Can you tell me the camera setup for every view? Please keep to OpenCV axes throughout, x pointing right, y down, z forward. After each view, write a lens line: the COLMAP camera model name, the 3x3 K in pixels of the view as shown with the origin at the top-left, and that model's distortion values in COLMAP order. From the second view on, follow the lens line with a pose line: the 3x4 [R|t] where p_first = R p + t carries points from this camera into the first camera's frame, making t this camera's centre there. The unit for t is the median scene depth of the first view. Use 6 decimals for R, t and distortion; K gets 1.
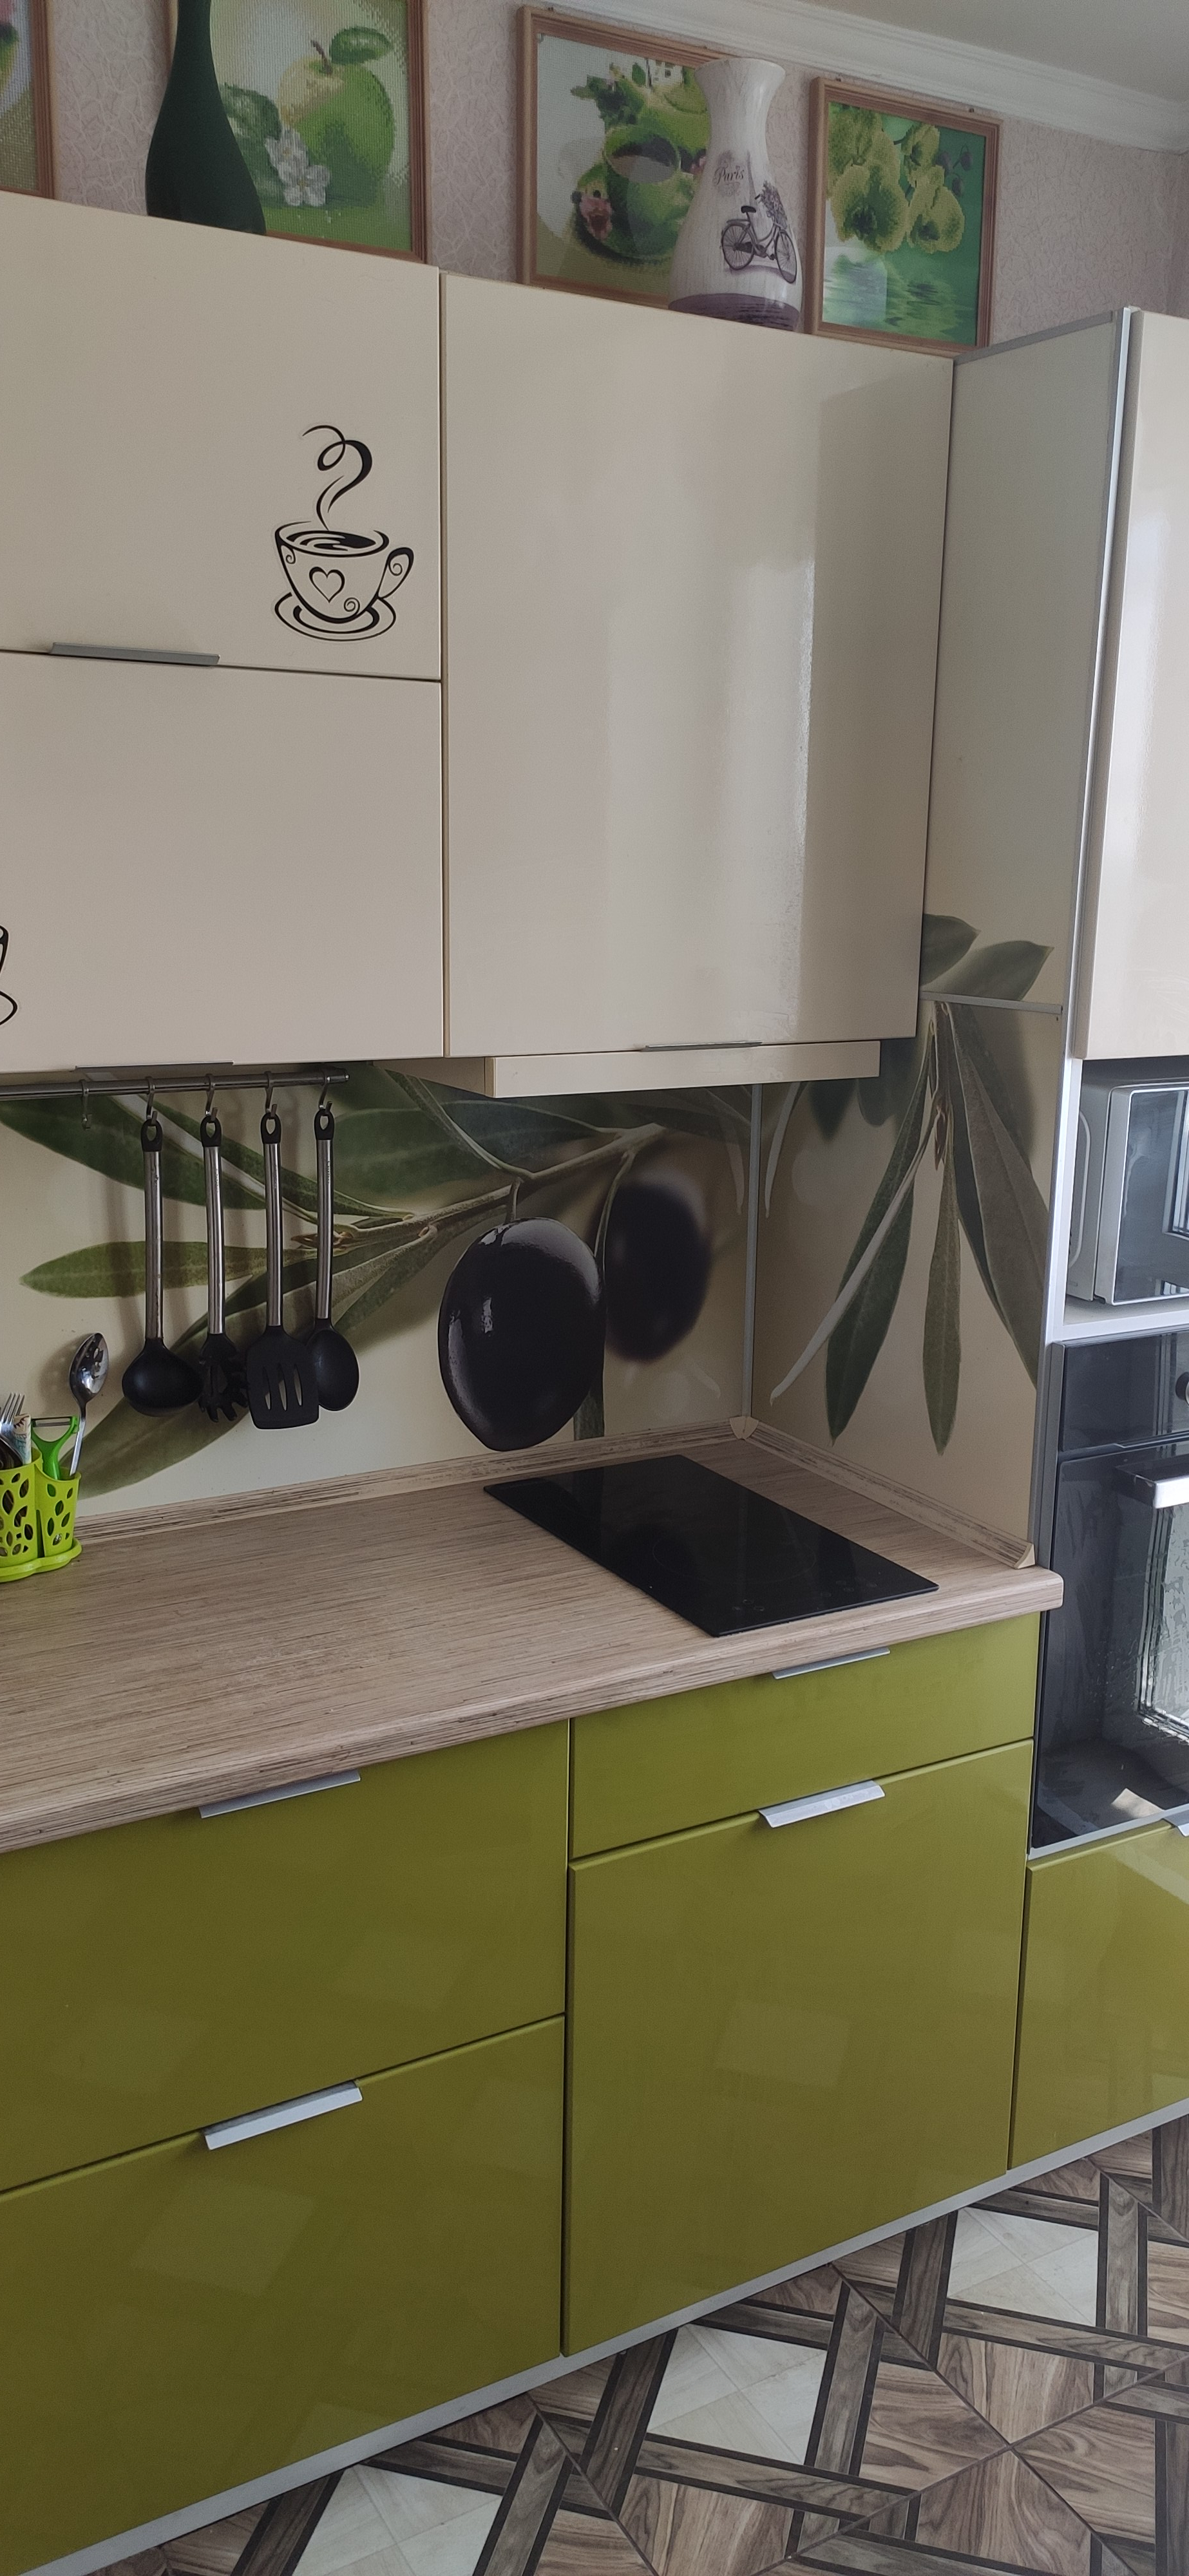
lens RADIAL K [[1949.6, 0, 658.5], [0, 1949.6, 1261.6], [0, 0, 1]] dist [0.080865, -0.128936]
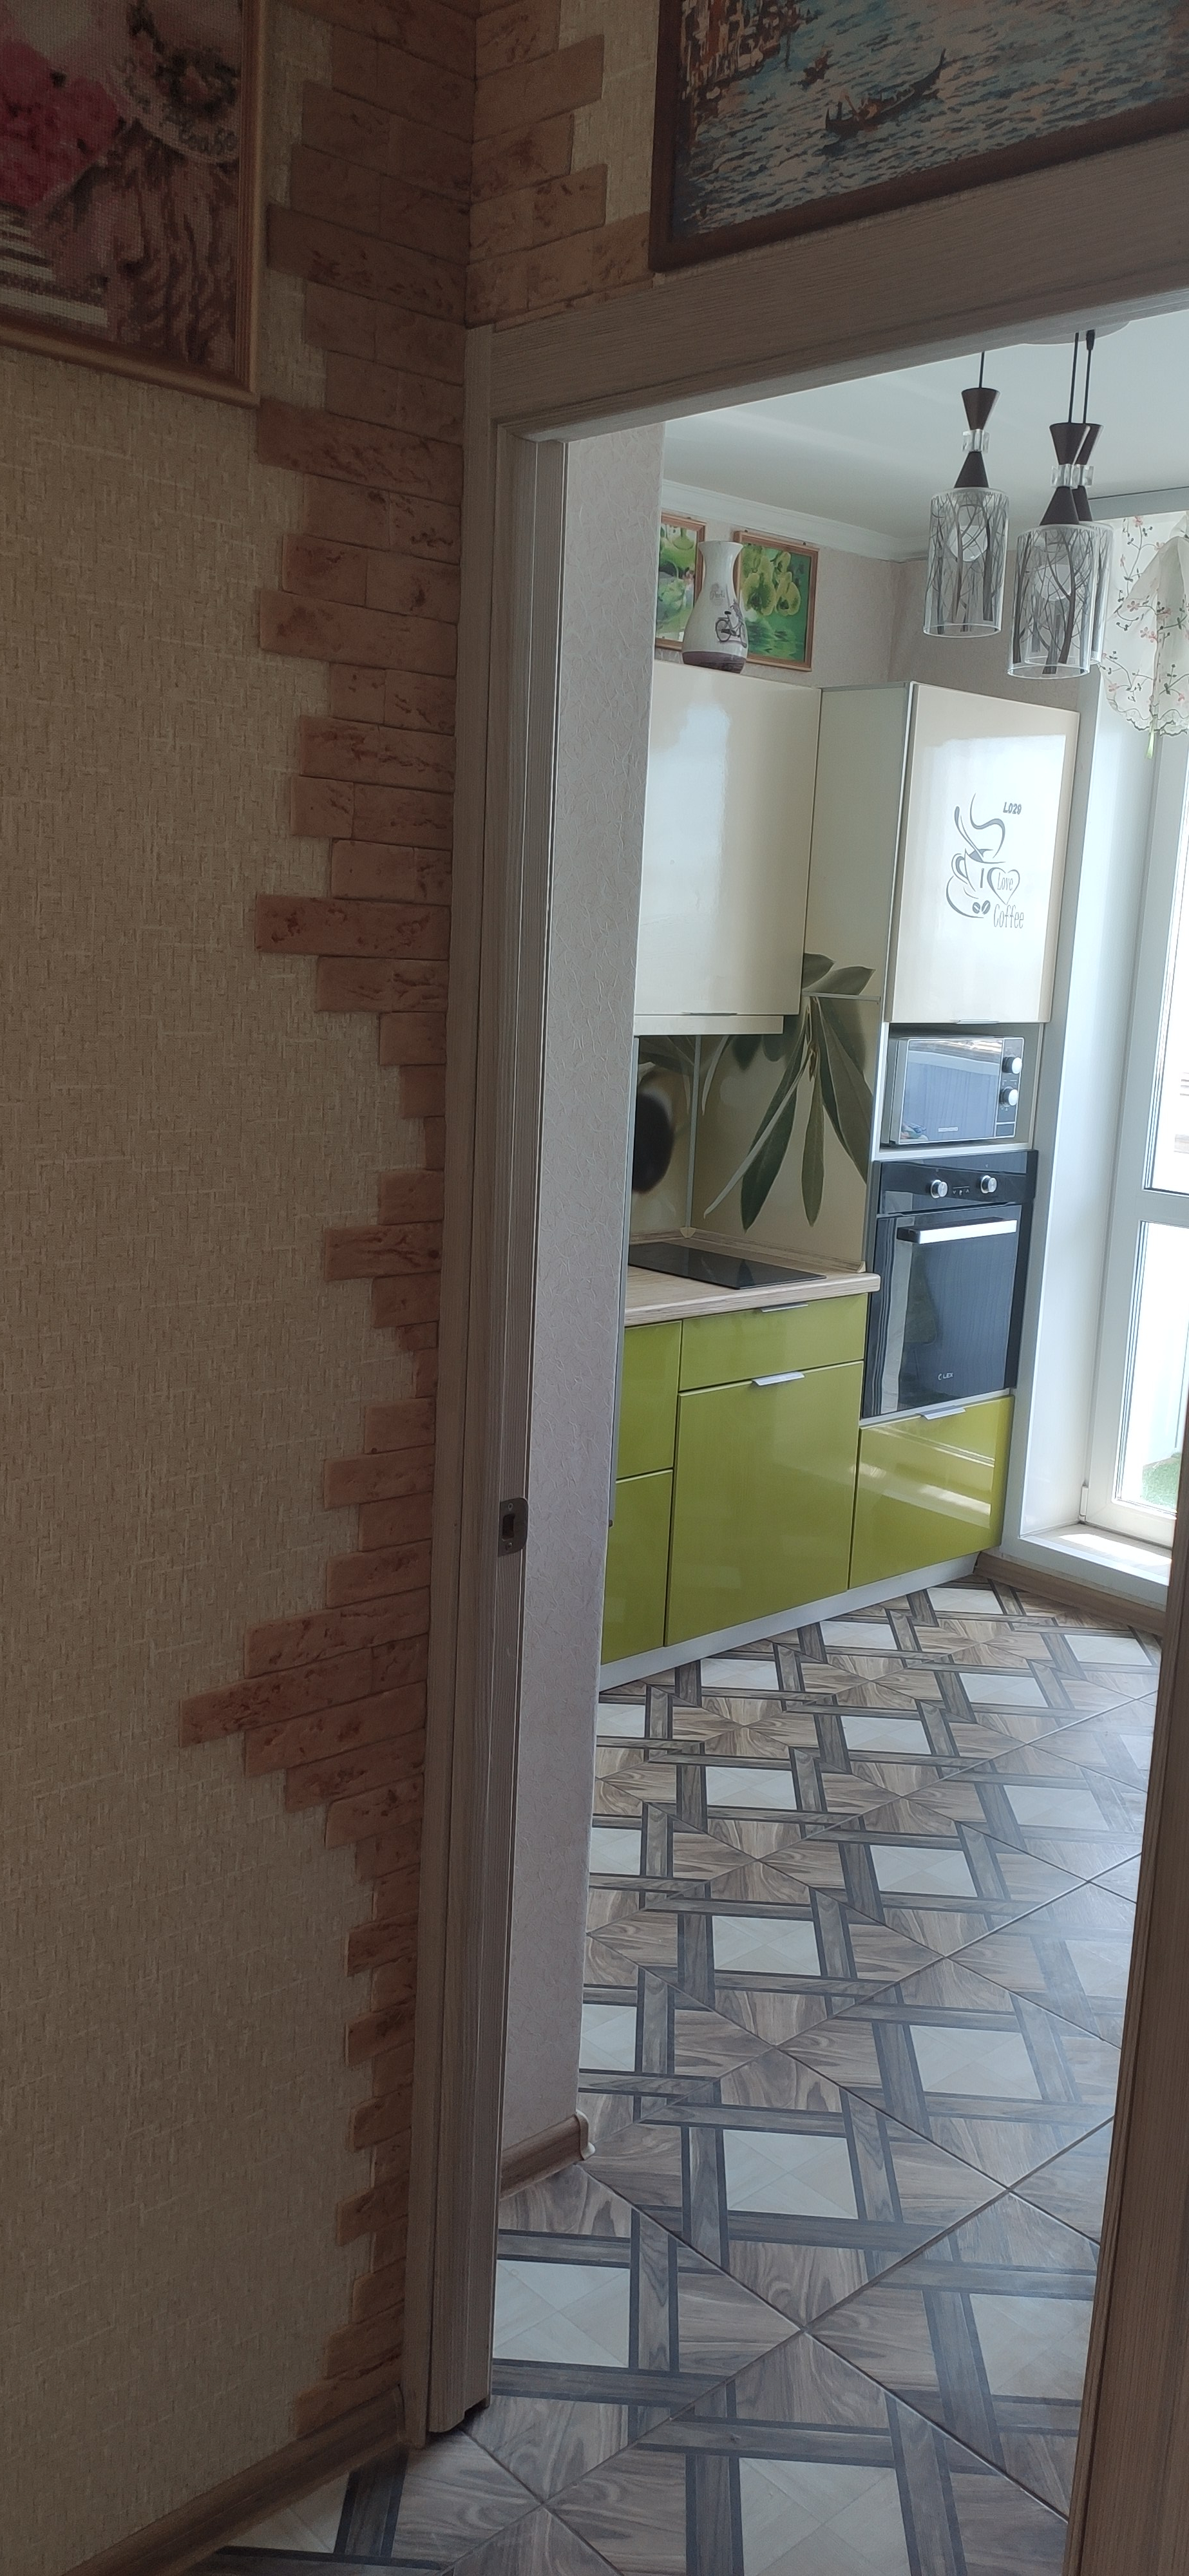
lens RADIAL K [[1949.6, 0, 587.8], [0, 1949.6, 1276.7], [0, 0, 1]] dist [0.080865, -0.128936]
pose [[0.978285, -0.011092, 0.206966, -0.494633], [0.016140, 0.999612, -0.022716, 0.194362], [-0.206633, 0.025563, 0.978084, -0.899427]]
